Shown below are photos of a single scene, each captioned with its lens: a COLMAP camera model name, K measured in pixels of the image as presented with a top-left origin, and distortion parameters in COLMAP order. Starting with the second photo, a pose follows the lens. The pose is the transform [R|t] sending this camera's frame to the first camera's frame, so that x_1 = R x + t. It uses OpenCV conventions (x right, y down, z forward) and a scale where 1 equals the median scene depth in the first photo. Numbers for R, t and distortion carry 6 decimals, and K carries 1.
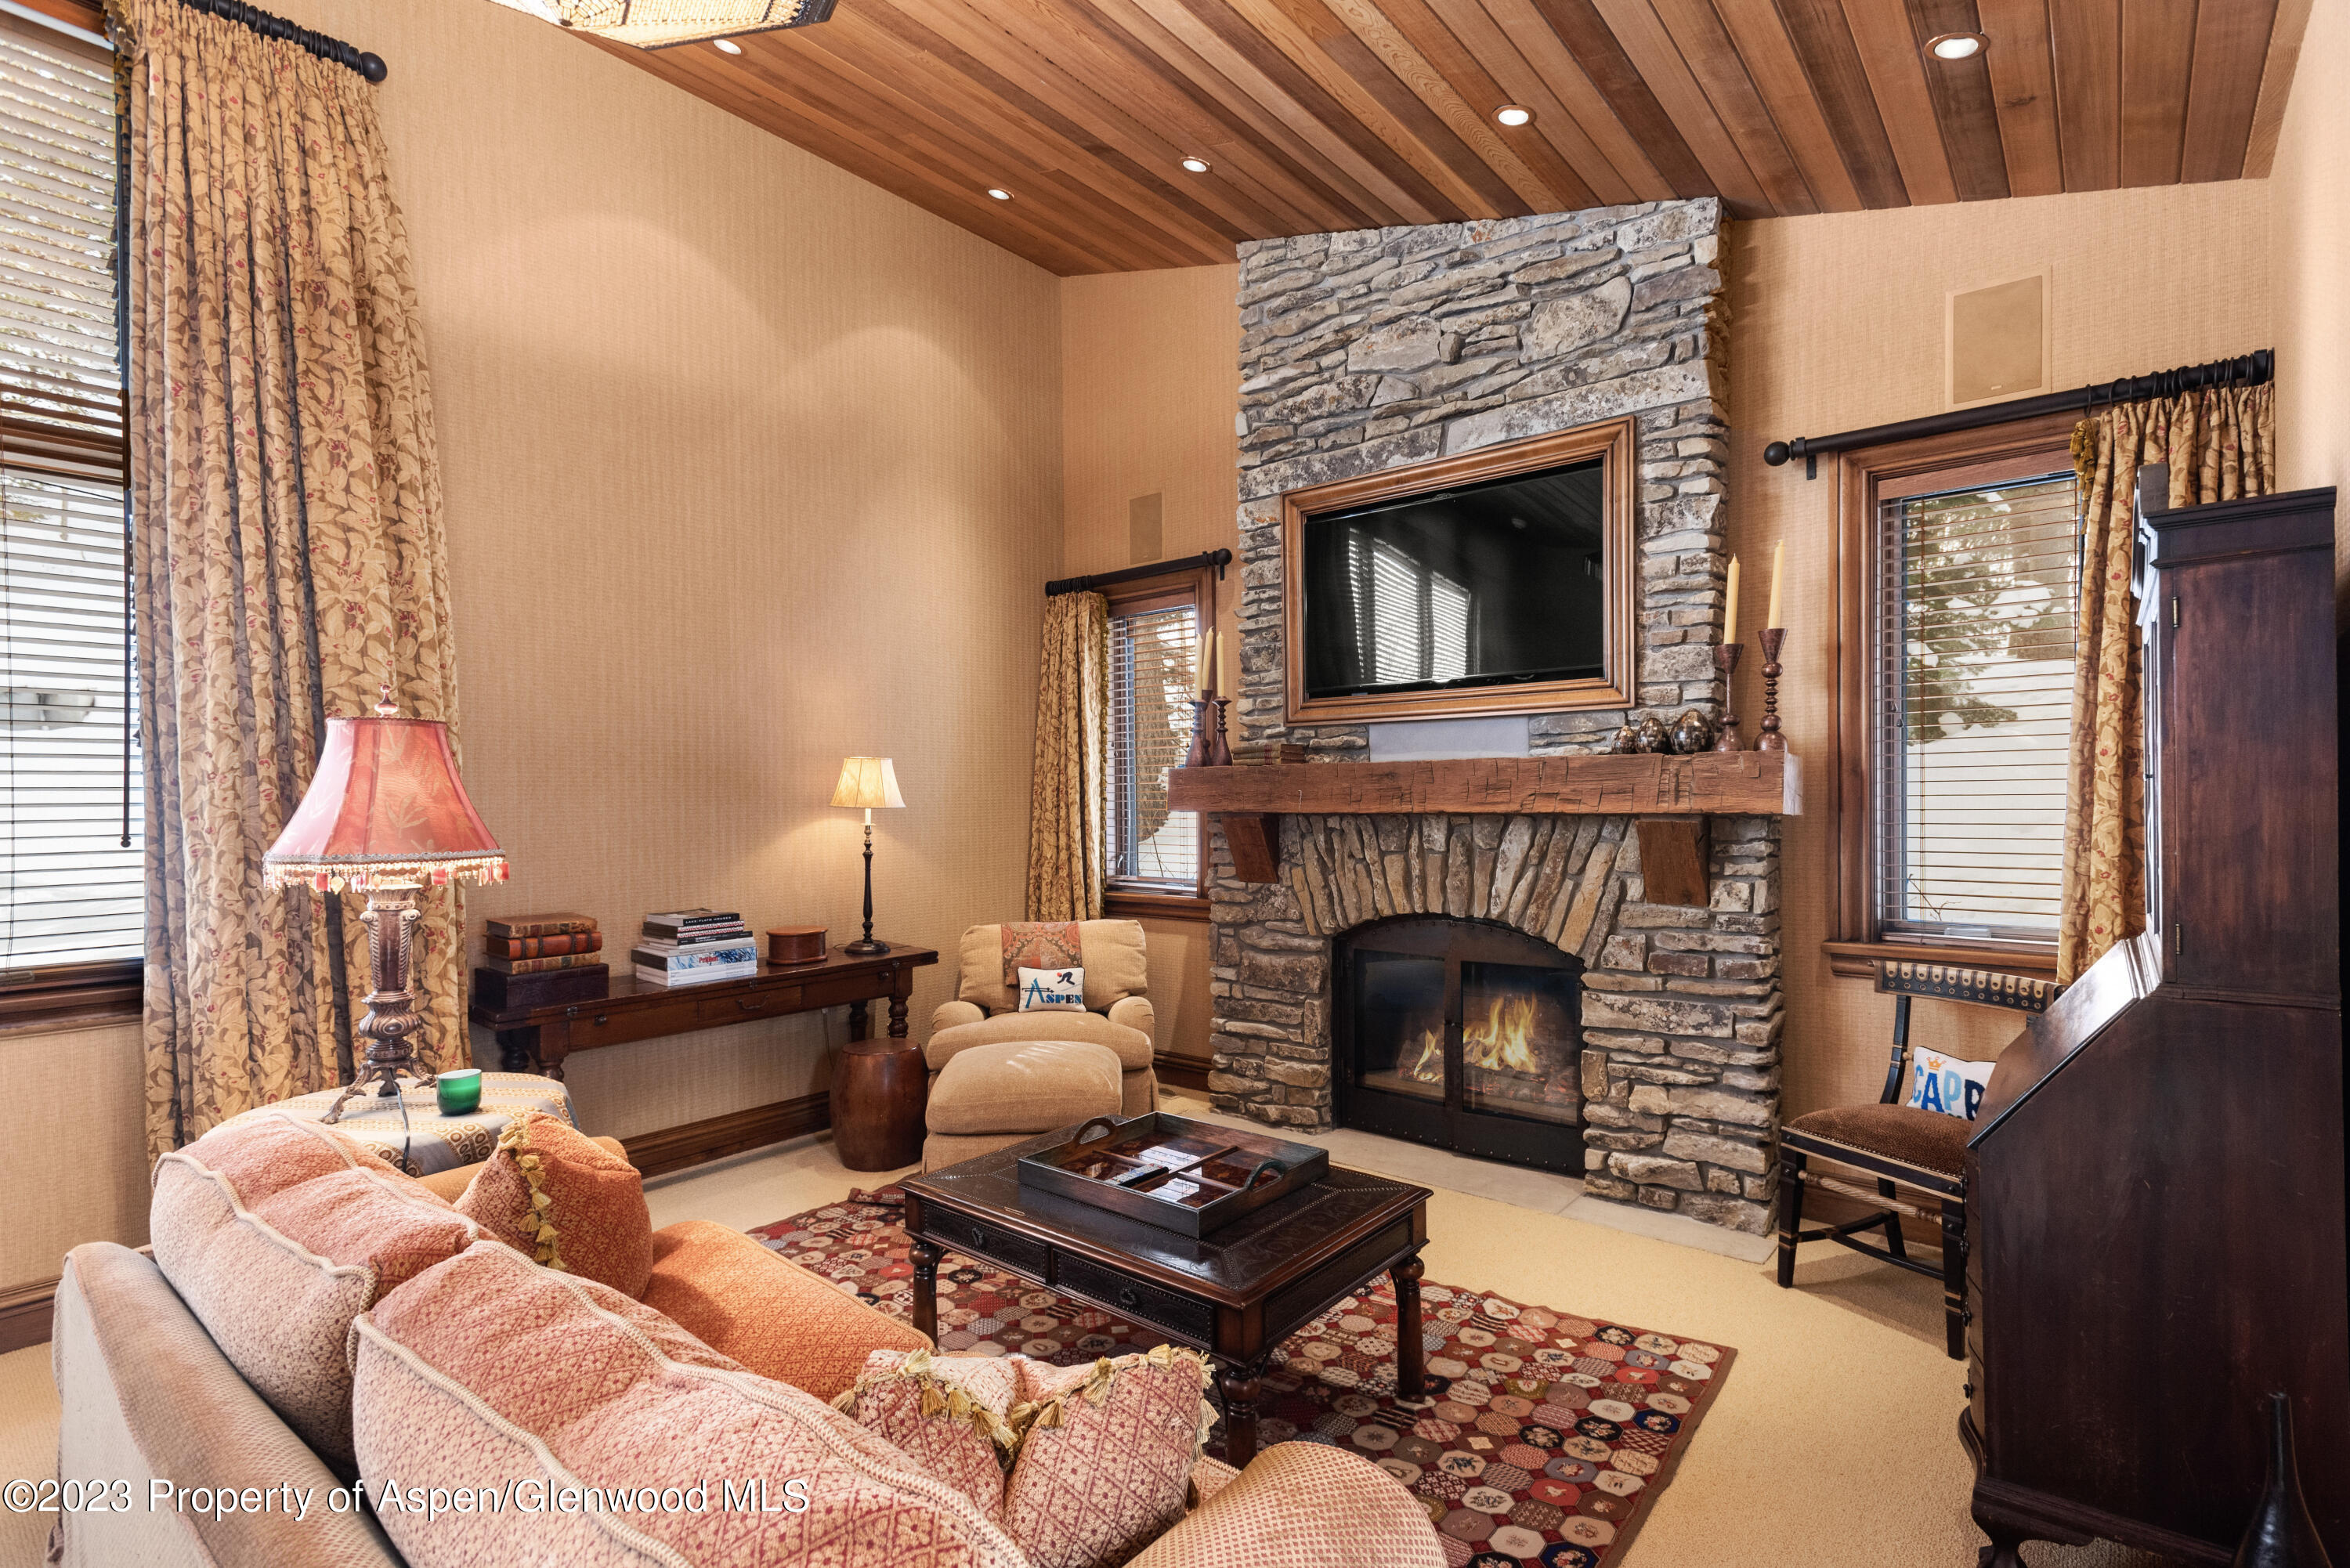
lens RADIAL K [[1101.9, 0, 1193.6], [0, 1101.9, 783.4], [0, 0, 1]] dist [0.031822, -0.013188]
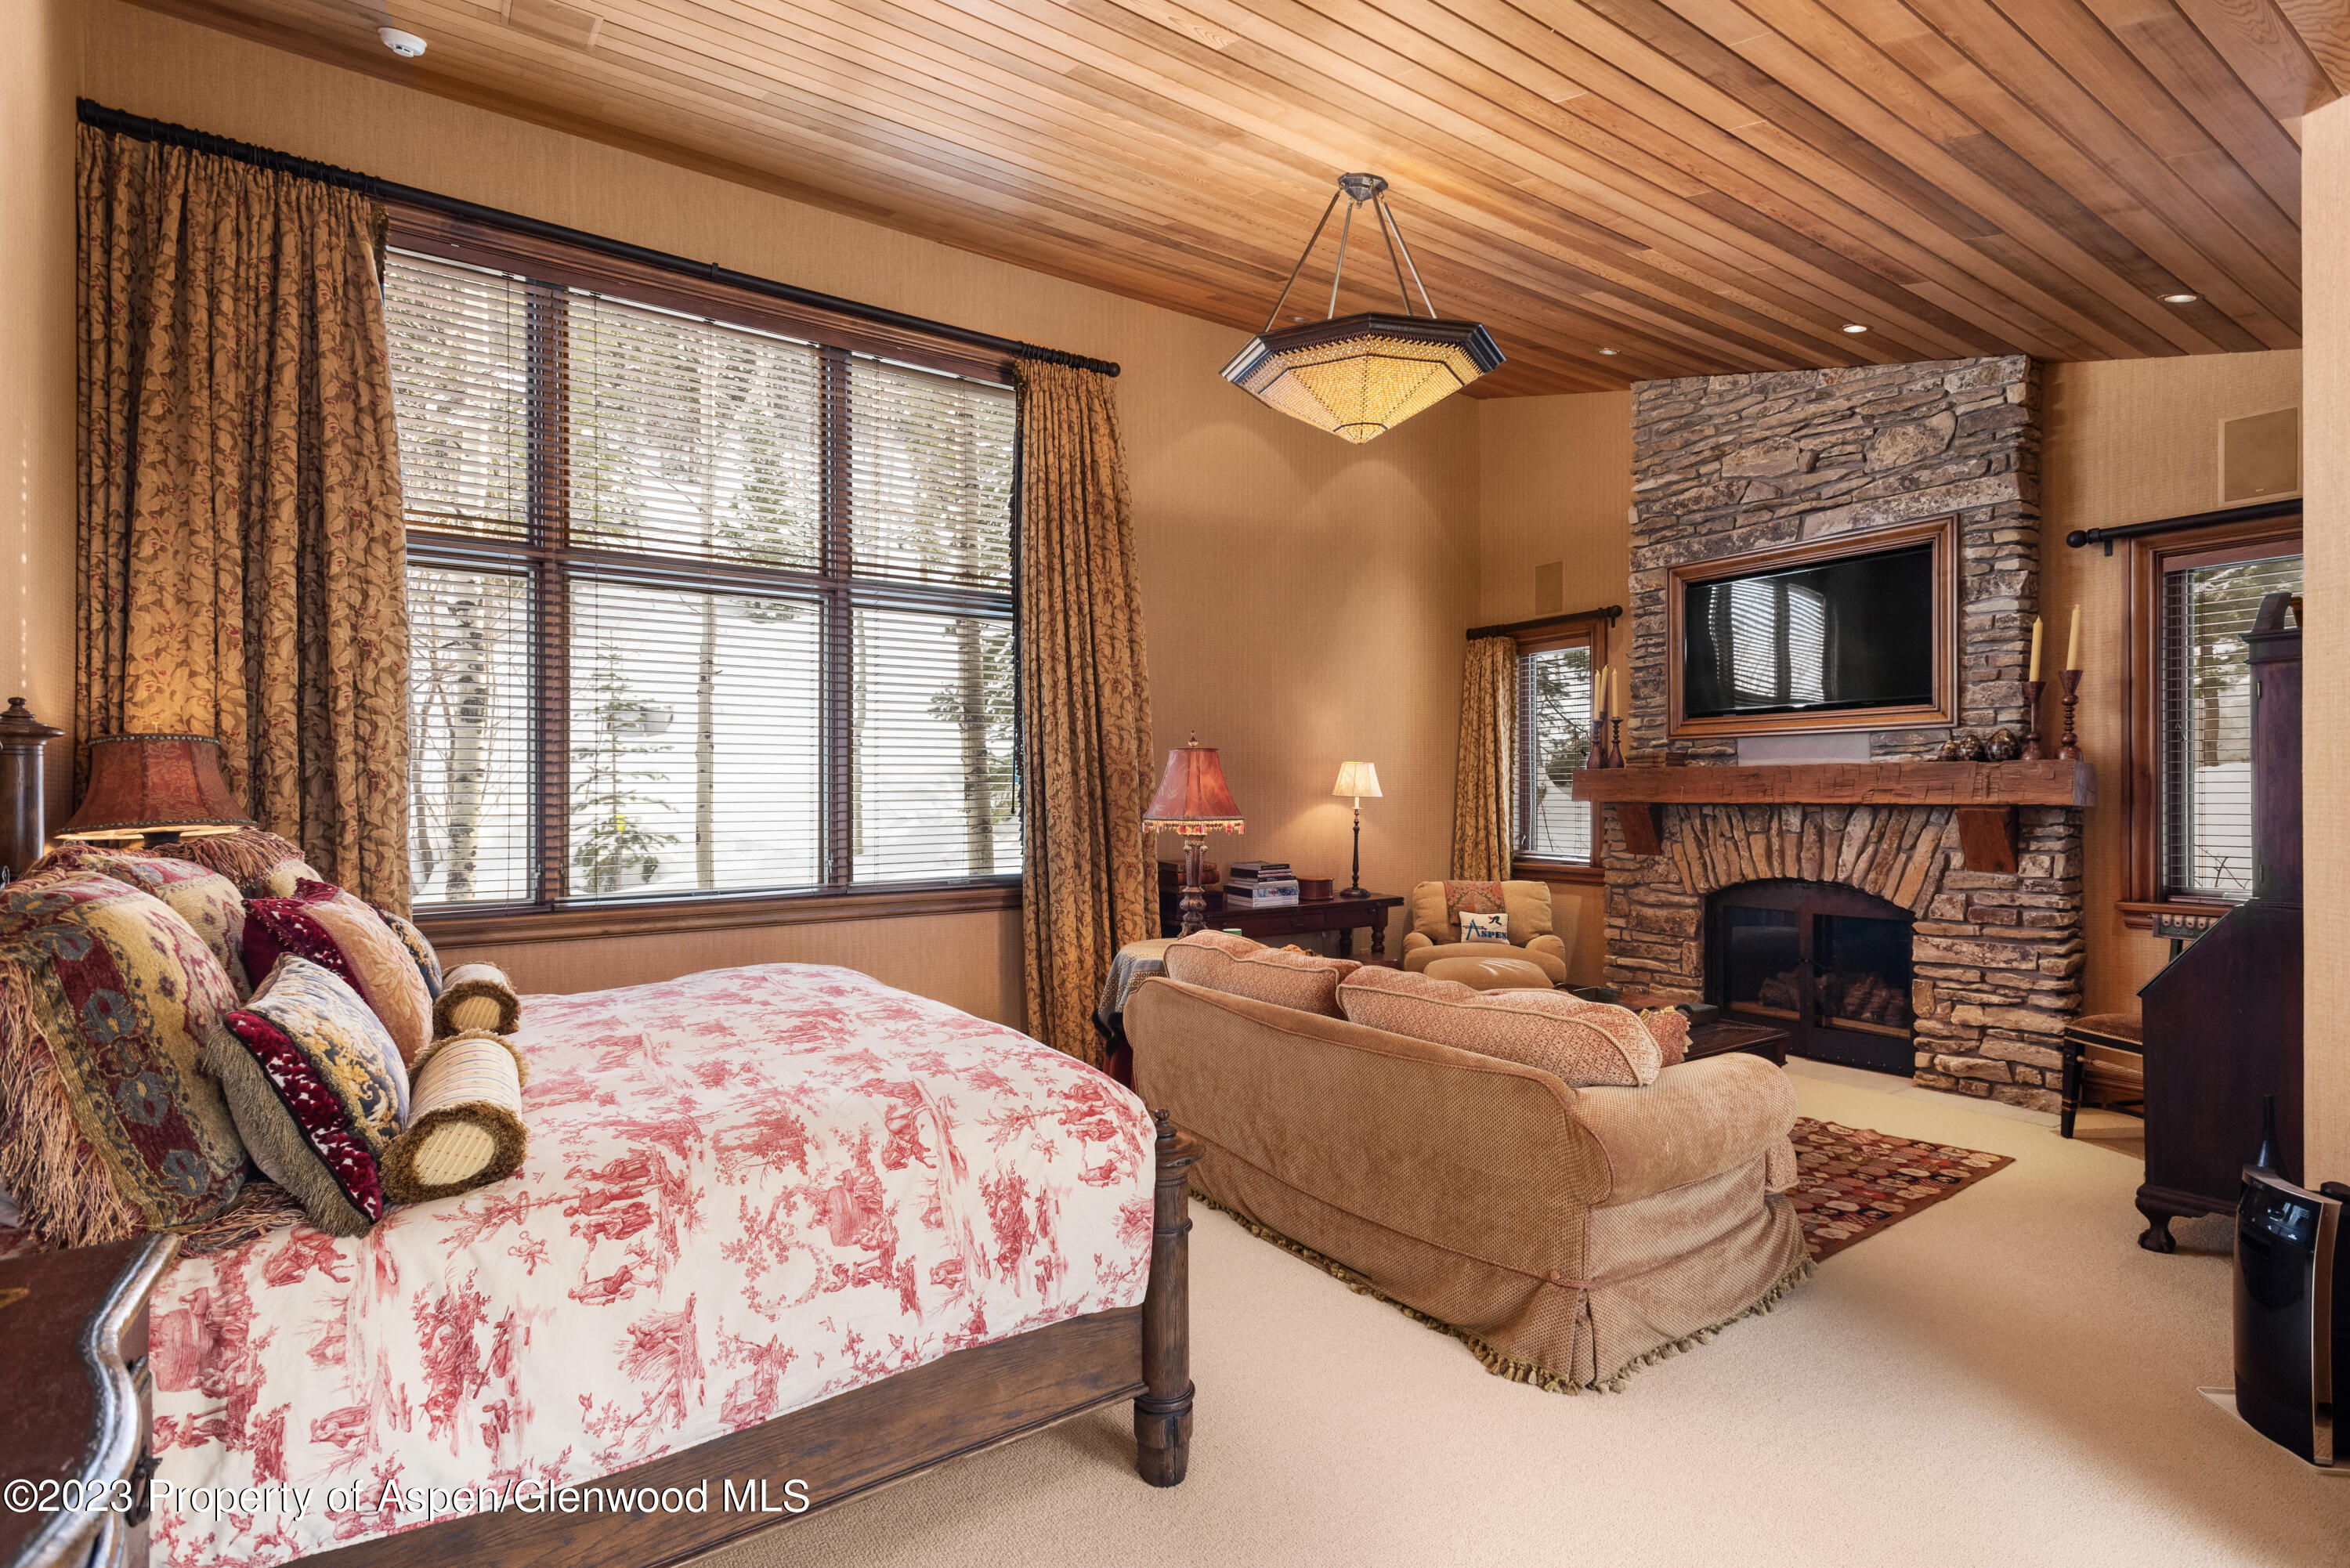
lens RADIAL K [[1101.9, 0, 1193.6], [0, 1101.9, 783.4], [0, 0, 1]] dist [0.031822, -0.013188]
pose [[0.961749, 0.003747, -0.273905, -0.122414], [-0.002119, 0.999978, 0.006239, -0.005297], [0.273922, -0.005420, 0.961737, -0.548256]]
